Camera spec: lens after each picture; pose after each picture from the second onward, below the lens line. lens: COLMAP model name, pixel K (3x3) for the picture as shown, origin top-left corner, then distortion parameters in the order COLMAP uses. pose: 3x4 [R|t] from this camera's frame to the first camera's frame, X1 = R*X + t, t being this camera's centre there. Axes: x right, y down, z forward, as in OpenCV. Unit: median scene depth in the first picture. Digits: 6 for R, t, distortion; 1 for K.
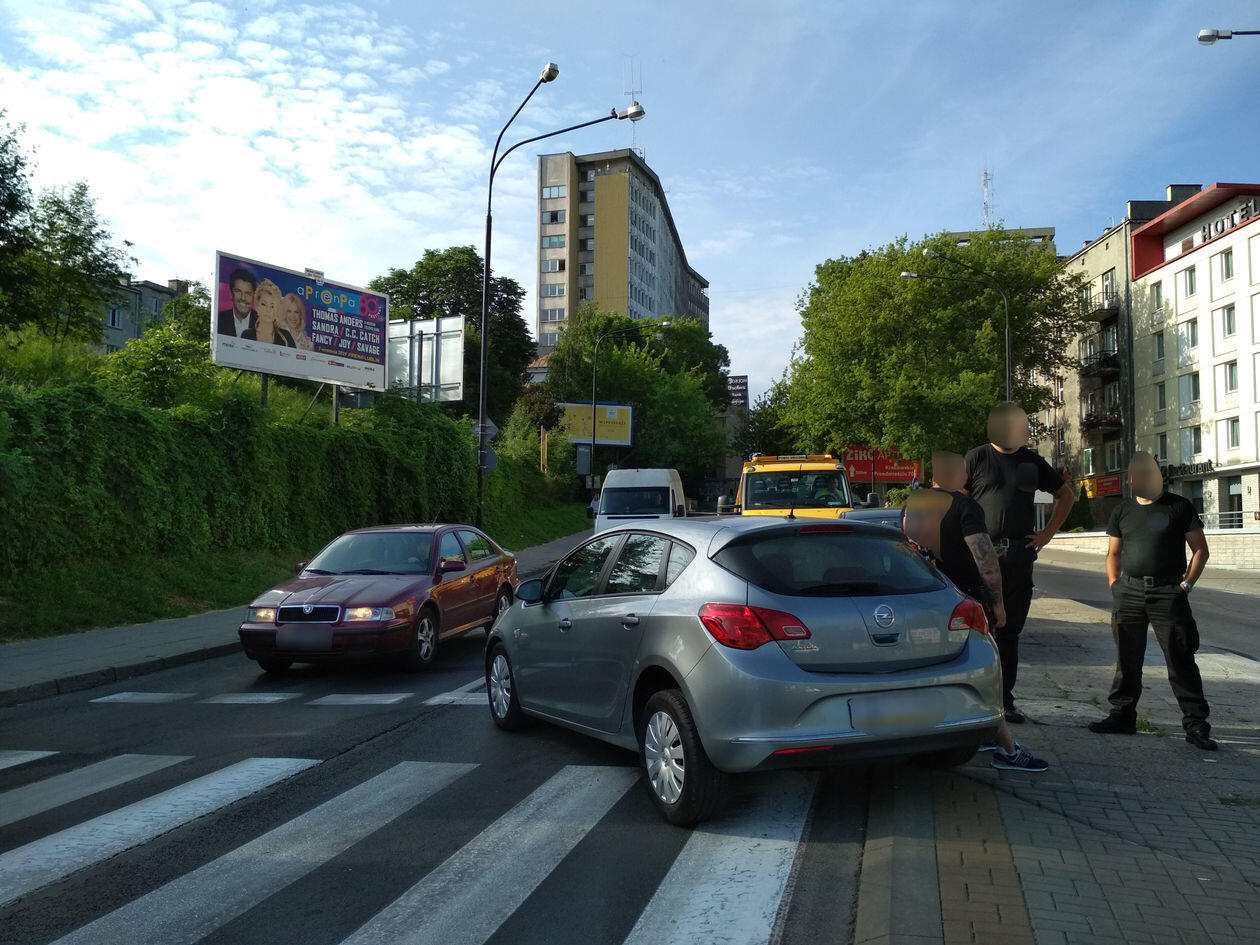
lens RADIAL K [[1116.5, 0, 633.6], [0, 1116.5, 469.9], [0, 0, 1]] dist [0.100956, -0.209908]
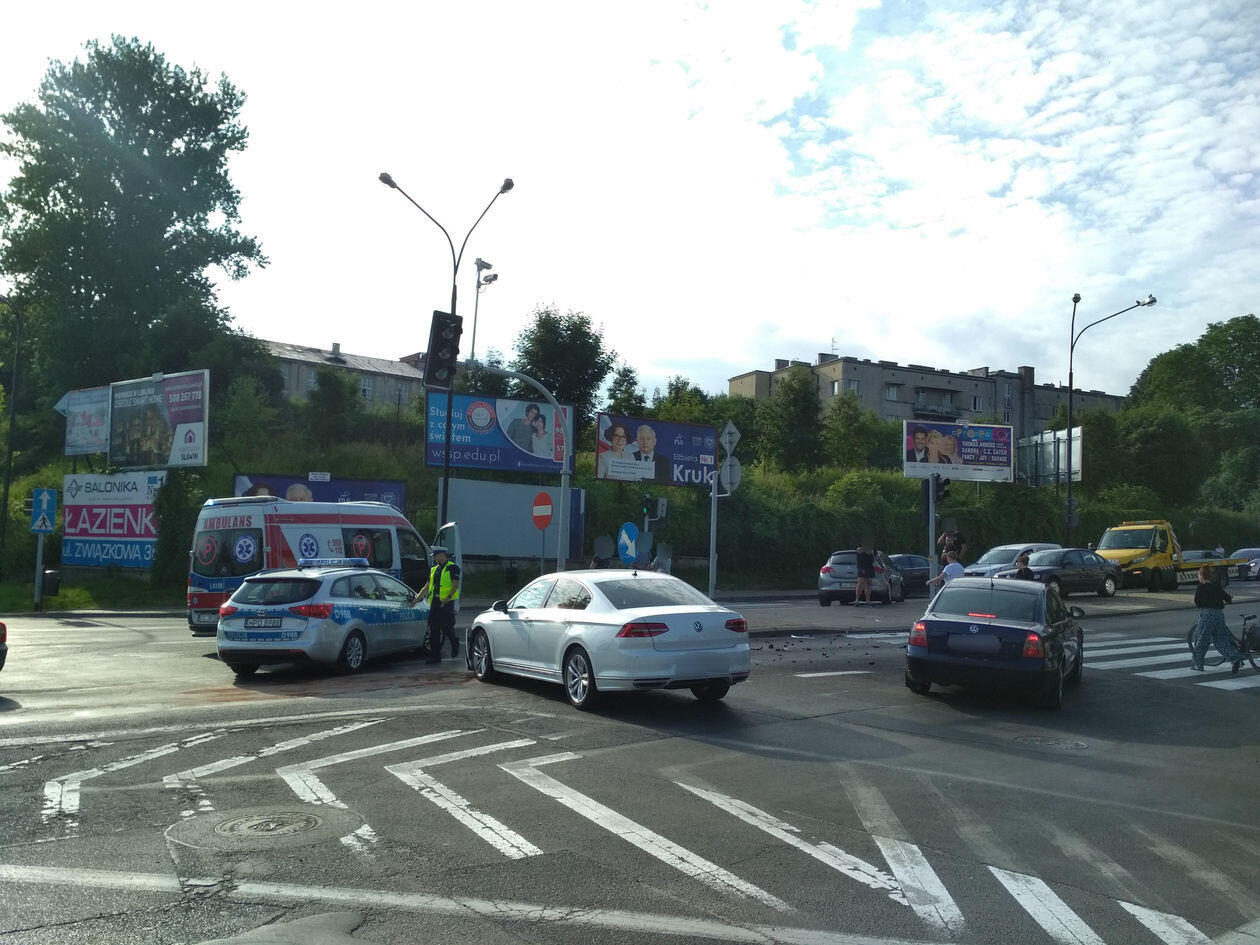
lens RADIAL K [[1116.5, 0, 623.7], [0, 1116.5, 462.7], [0, 0, 1]] dist [0.100956, -0.209908]
pose [[0.695451, -0.058584, -0.716182, 0.518348], [0.027559, 0.998112, -0.054885, -0.017533], [0.718045, 0.018432, 0.695753, -0.545316]]
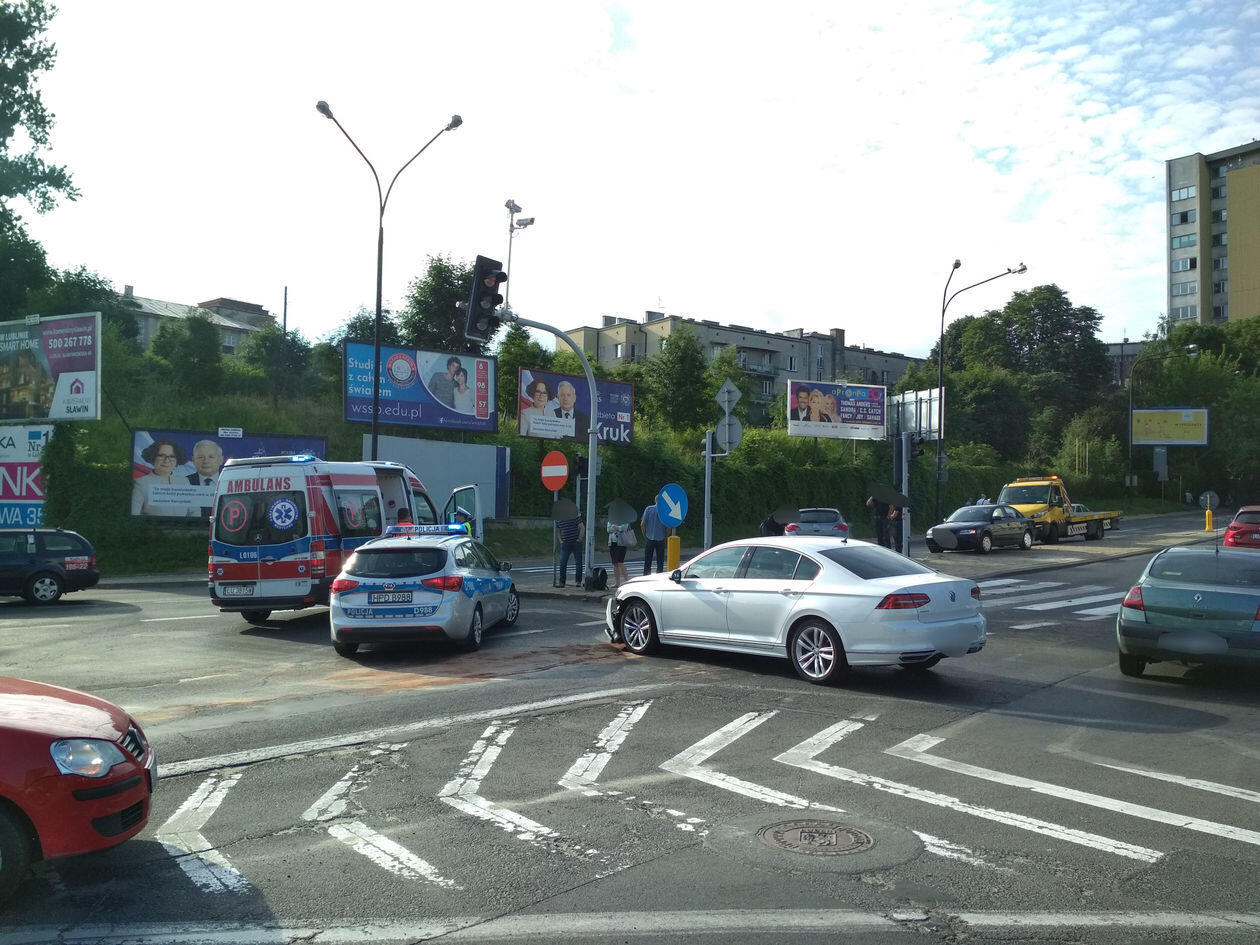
lens RADIAL K [[1116.5, 0, 619.1], [0, 1116.5, 469.6], [0, 0, 1]] dist [0.100956, -0.209908]
pose [[0.816689, -0.026700, -0.576460, 0.399175], [0.030150, 0.999539, -0.003582, -0.024410], [0.576290, -0.014455, 0.817118, -0.614978]]
